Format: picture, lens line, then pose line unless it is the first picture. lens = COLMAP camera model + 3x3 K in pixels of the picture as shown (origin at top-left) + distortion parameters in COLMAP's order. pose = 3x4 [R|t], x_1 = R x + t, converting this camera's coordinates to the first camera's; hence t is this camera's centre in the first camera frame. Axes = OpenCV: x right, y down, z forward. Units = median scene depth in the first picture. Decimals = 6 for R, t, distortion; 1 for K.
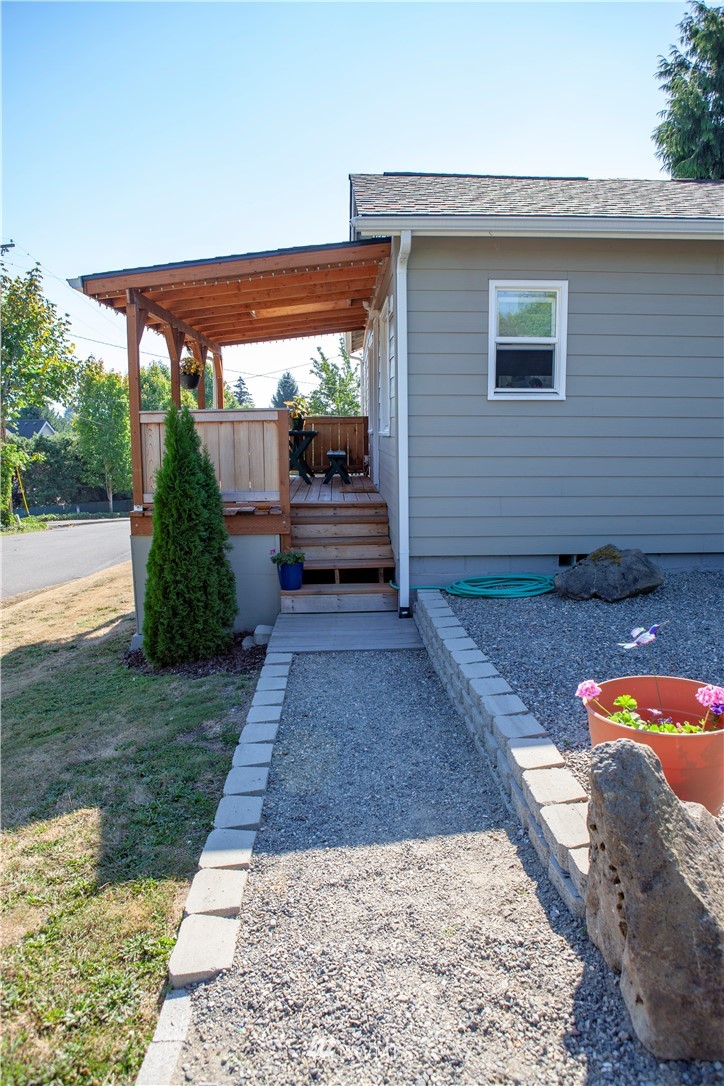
lens RADIAL K [[751.2, 0, 362.0], [0, 751.2, 543.0], [0, 0, 1]] dist [-0.105996, 0.079291]
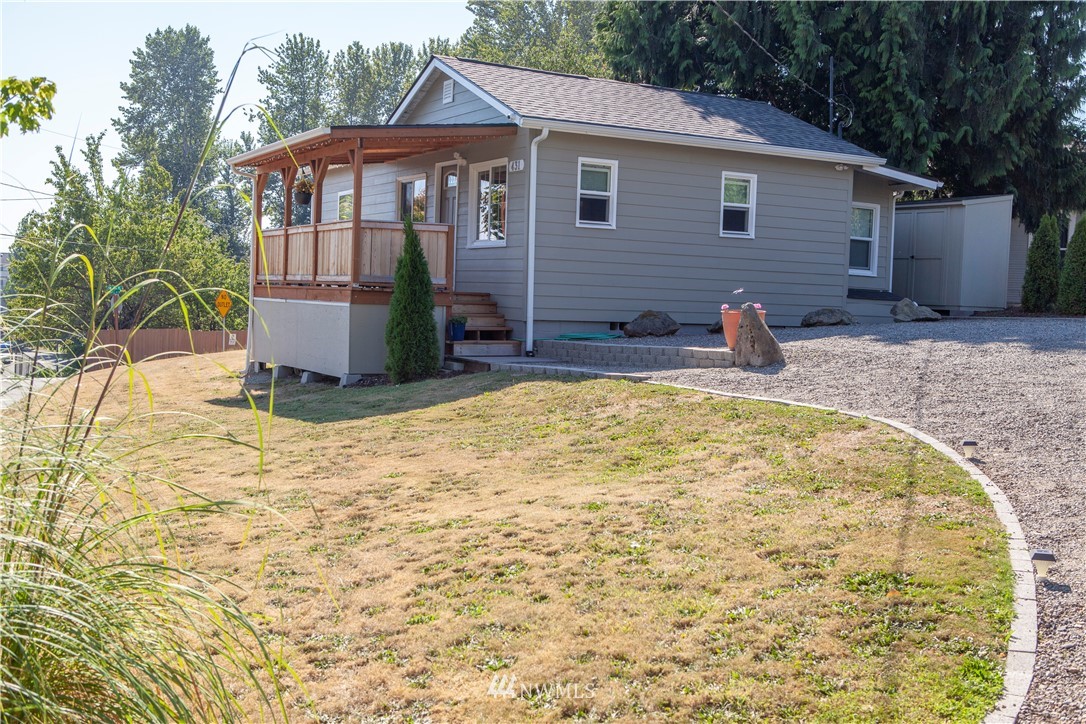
lens RADIAL K [[1184.3, 0, 543.0], [0, 1184.3, 362.0], [0, 0, 1]] dist [-0.083056, 0.001468]
pose [[0.890799, 0.012565, 0.454224, -1.086609], [0.027236, 0.996344, -0.080974, 0.320407], [-0.453581, 0.084502, 0.887200, -1.283965]]
